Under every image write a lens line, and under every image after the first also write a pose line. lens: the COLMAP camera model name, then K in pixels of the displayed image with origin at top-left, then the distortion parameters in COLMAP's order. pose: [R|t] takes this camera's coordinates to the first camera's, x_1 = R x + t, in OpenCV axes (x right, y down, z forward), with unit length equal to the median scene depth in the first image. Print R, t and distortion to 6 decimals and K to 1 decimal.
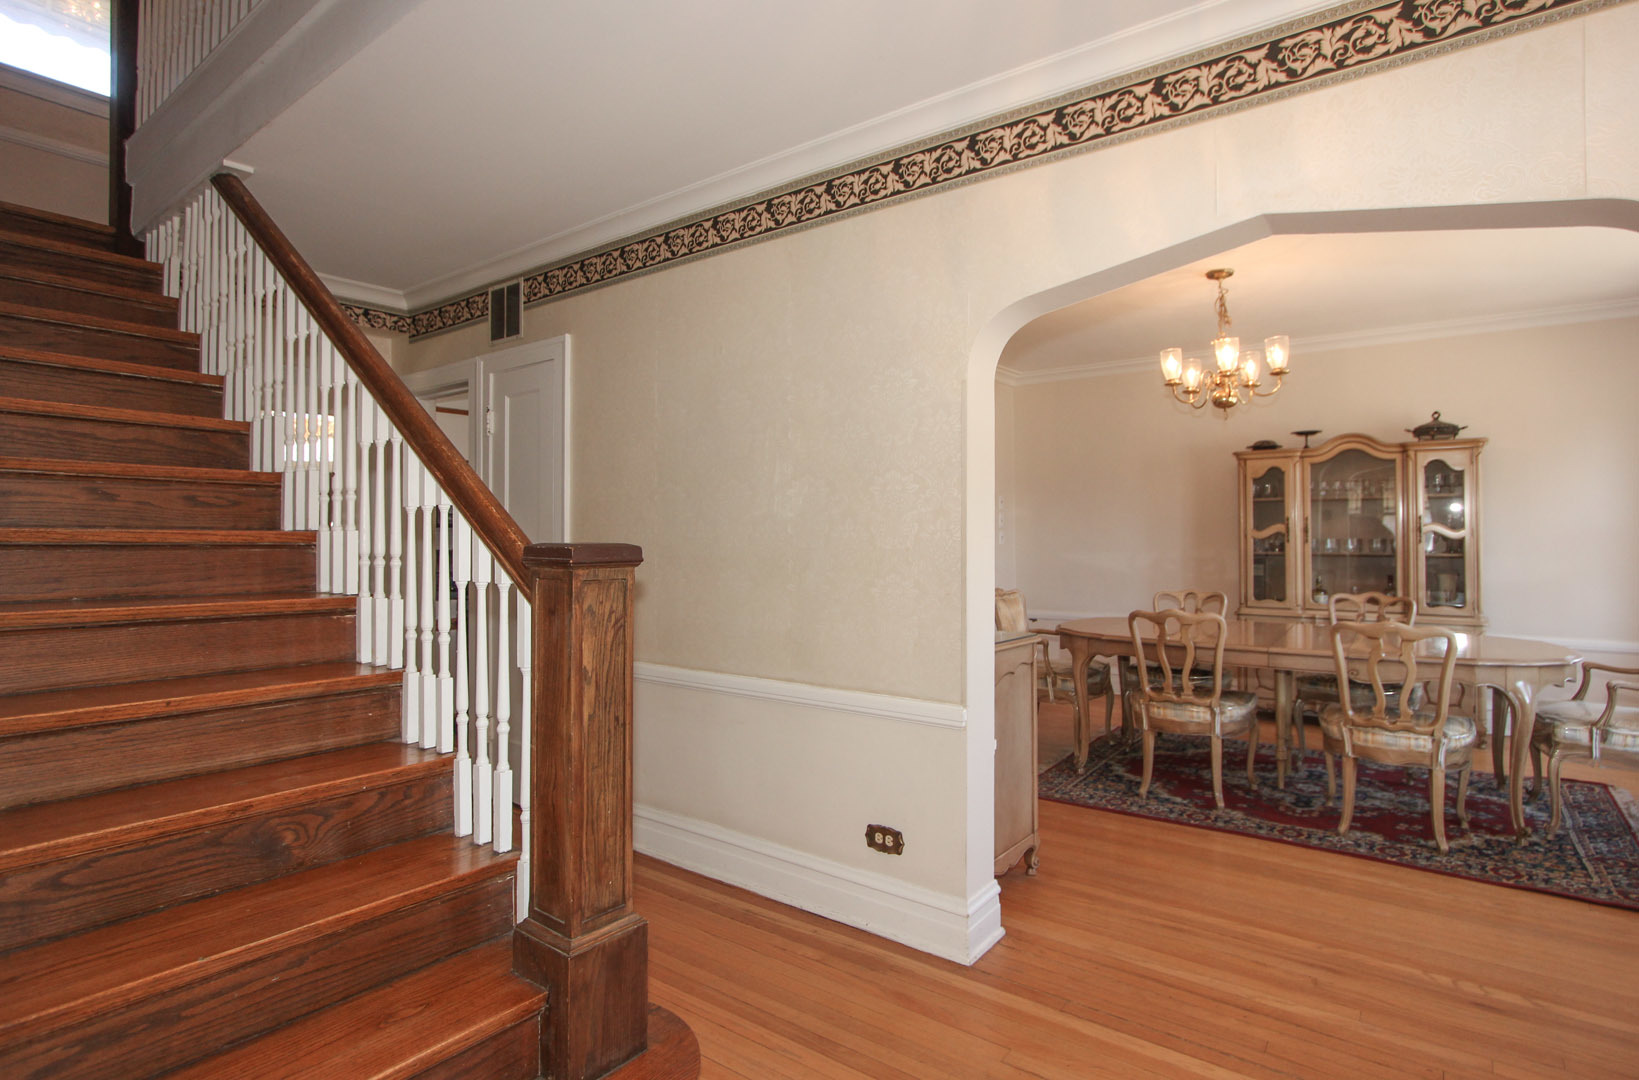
lens RADIAL K [[836.5, 0, 837.0], [0, 836.5, 530.8], [0, 0, 1]] dist [-0.000731, 0.000471]
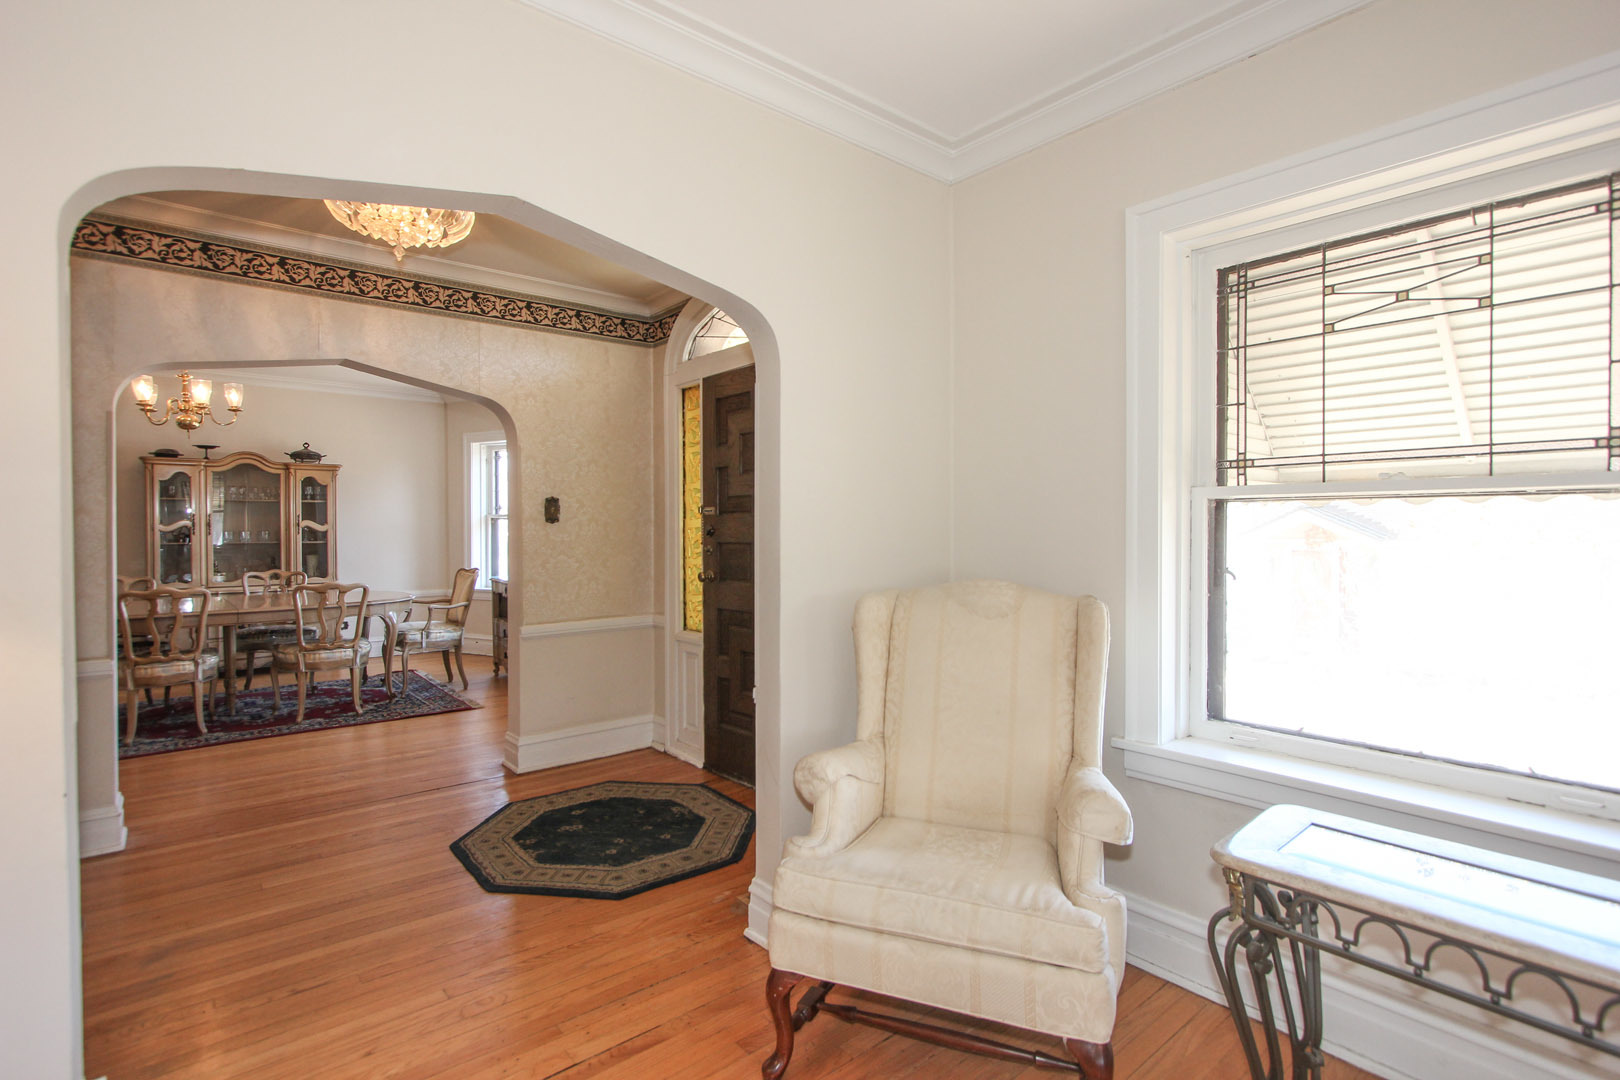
lens RADIAL K [[779.8, 0, 811.9], [0, 779.8, 537.6], [0, 0, 1]] dist [-0.001222, -0.000579]
pose [[0.250636, -0.012087, 0.968006, -0.383326], [-0.004435, 0.999897, 0.013634, -0.001320], [-0.968071, -0.007710, 0.250557, -0.188930]]
